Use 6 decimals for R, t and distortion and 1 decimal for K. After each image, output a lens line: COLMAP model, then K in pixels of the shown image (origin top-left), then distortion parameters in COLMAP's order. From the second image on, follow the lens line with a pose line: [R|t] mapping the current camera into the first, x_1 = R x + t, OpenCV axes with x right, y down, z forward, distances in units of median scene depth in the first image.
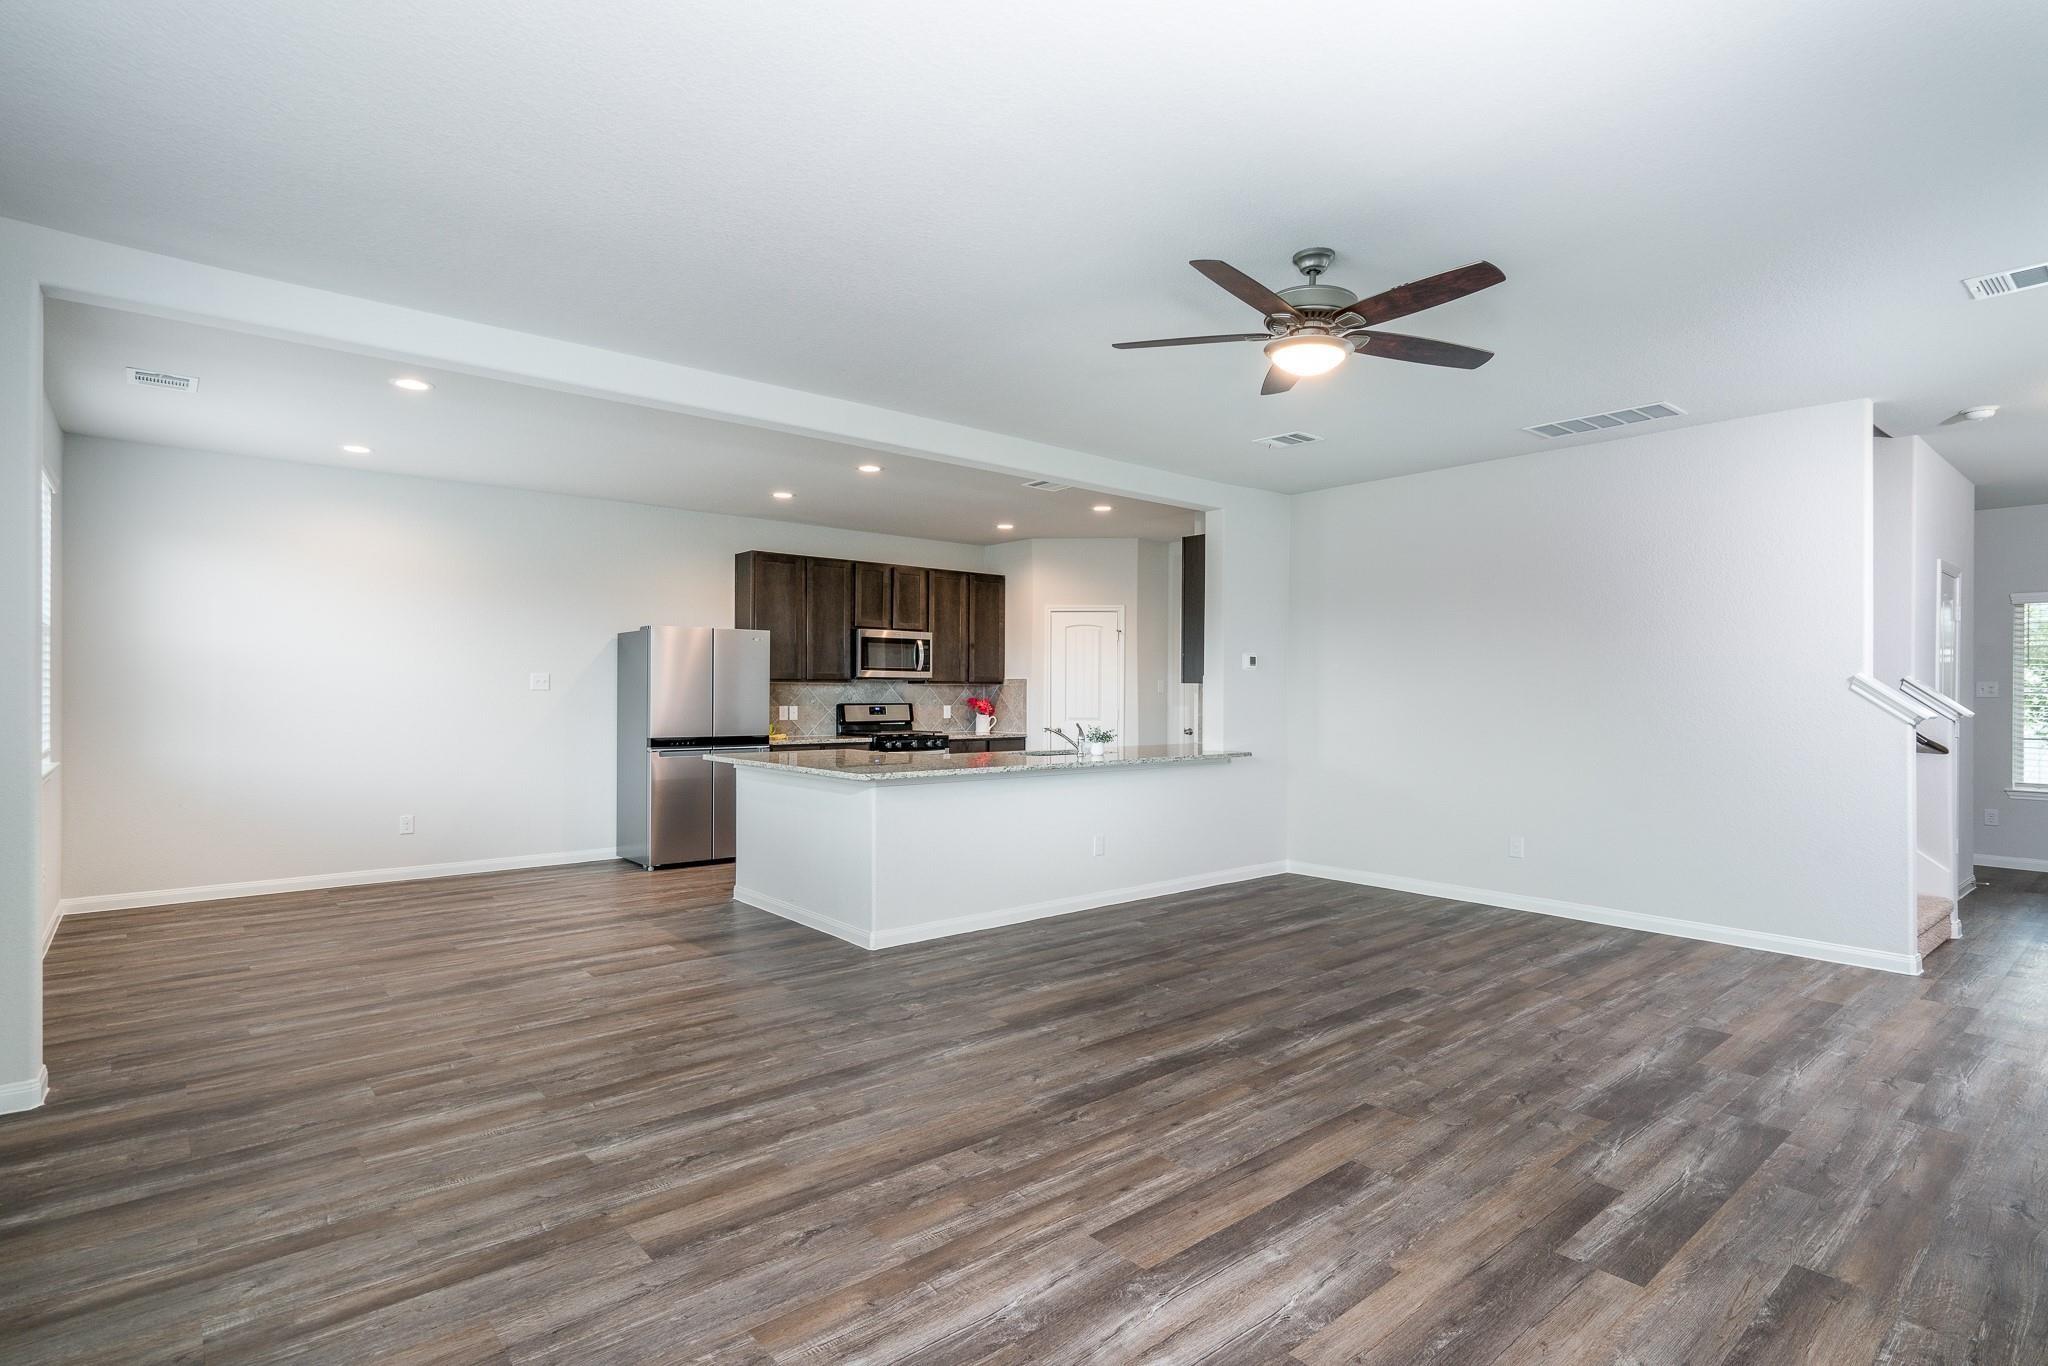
lens RADIAL K [[1009.7, 0, 1018.2], [0, 1009.7, 680.4], [0, 0, 1]] dist [0.003652, 0.000559]
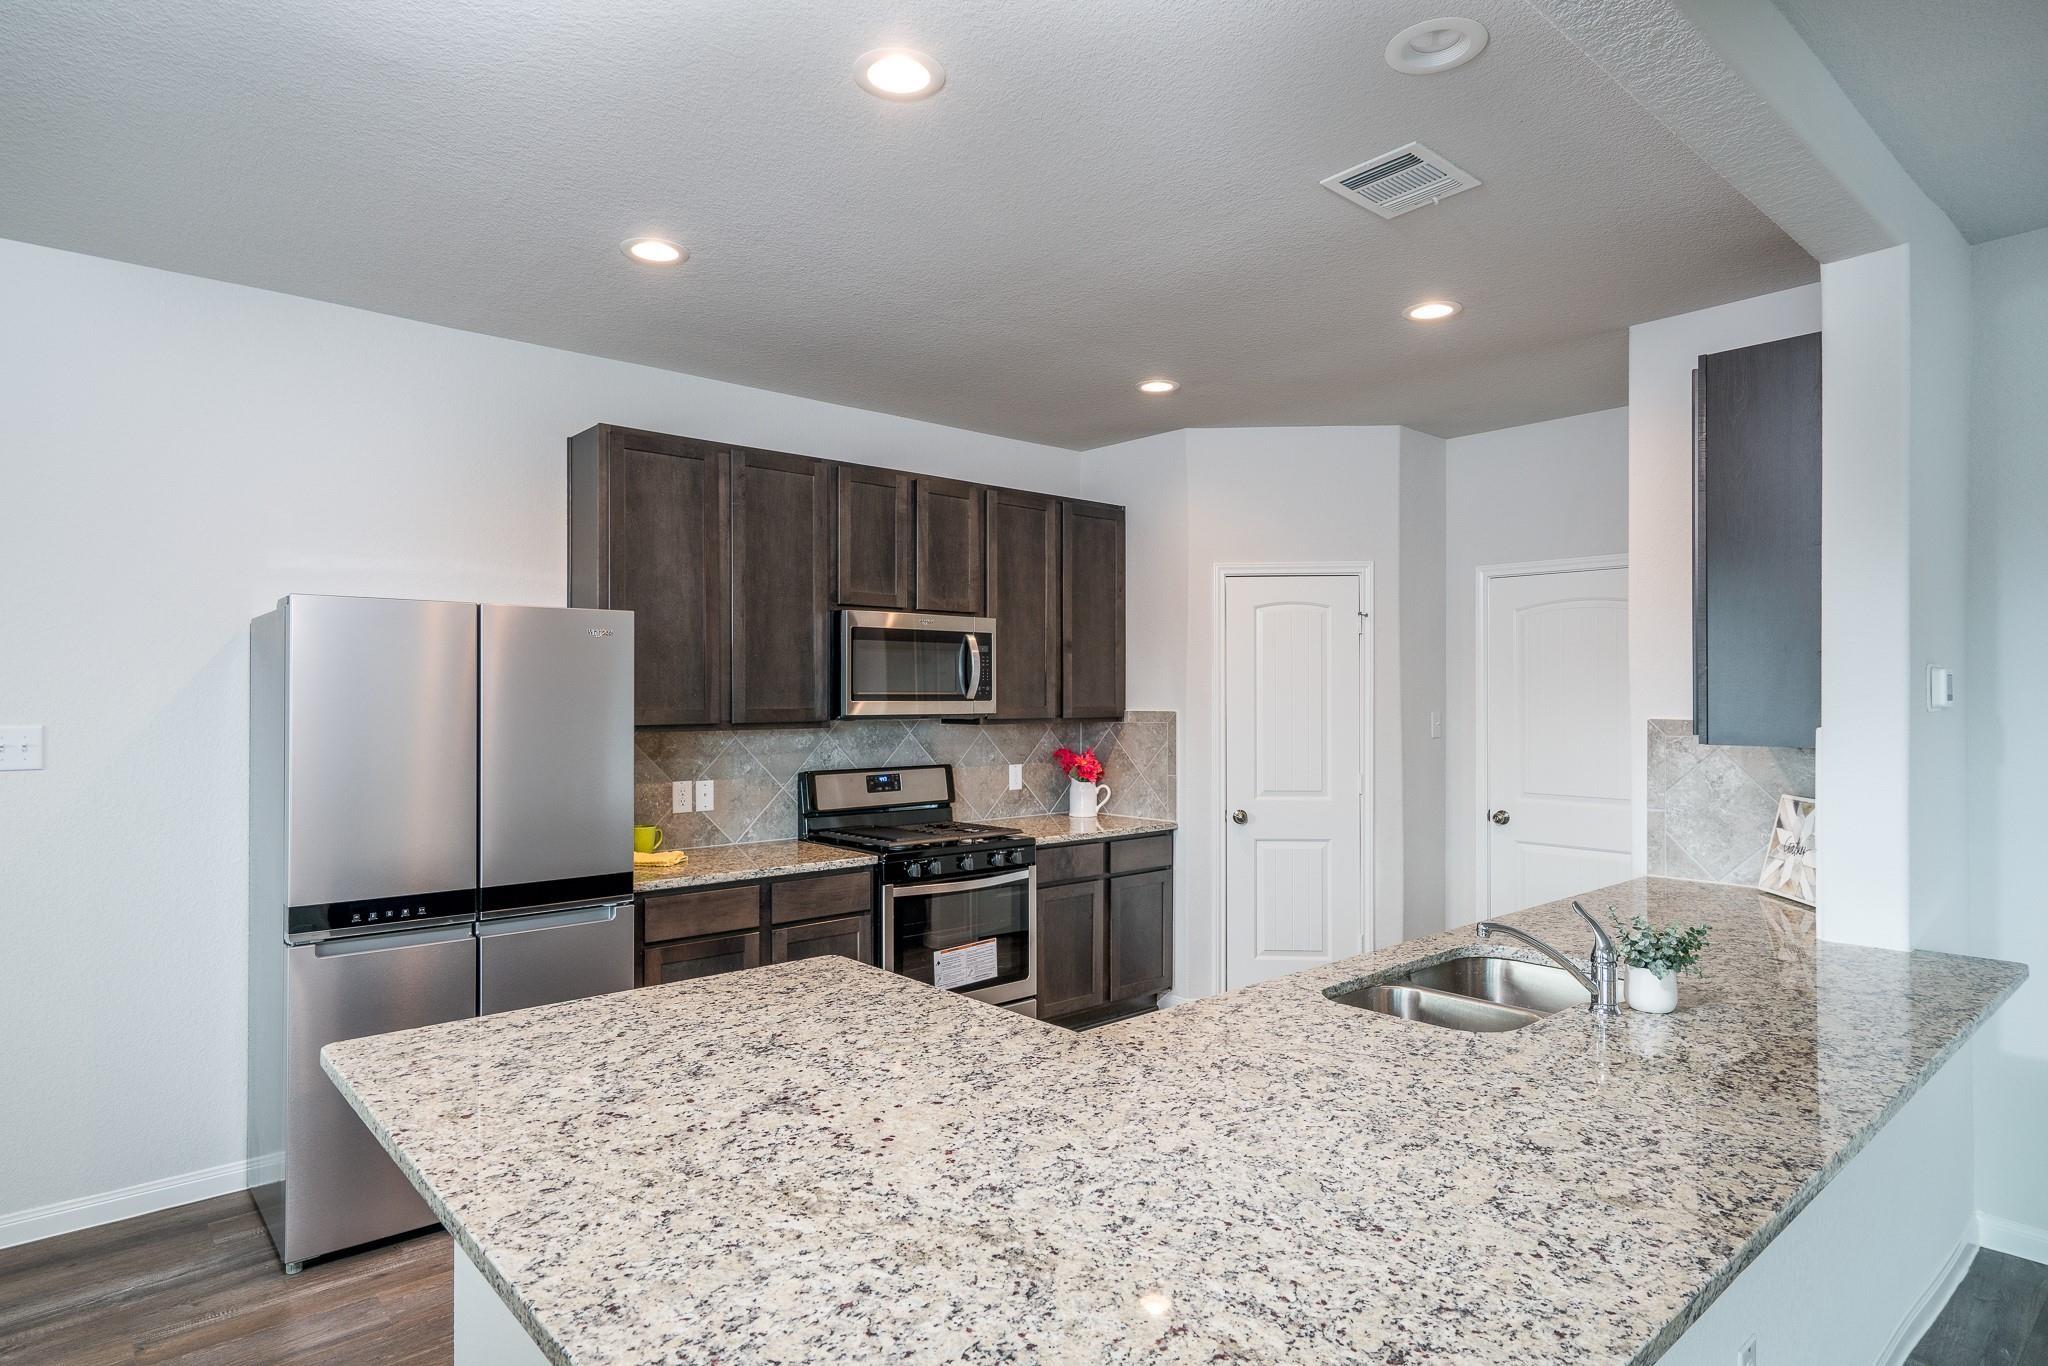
lens RADIAL K [[1143.8, 0, 960.0], [0, 1143.8, 714.6], [0, 0, 1]] dist [-0.002401, -0.000714]
pose [[0.999643, -0.001523, -0.026677, -0.111710], [0.002245, 0.999631, 0.027068, -0.021031], [0.026626, -0.027118, 0.999278, 0.584043]]
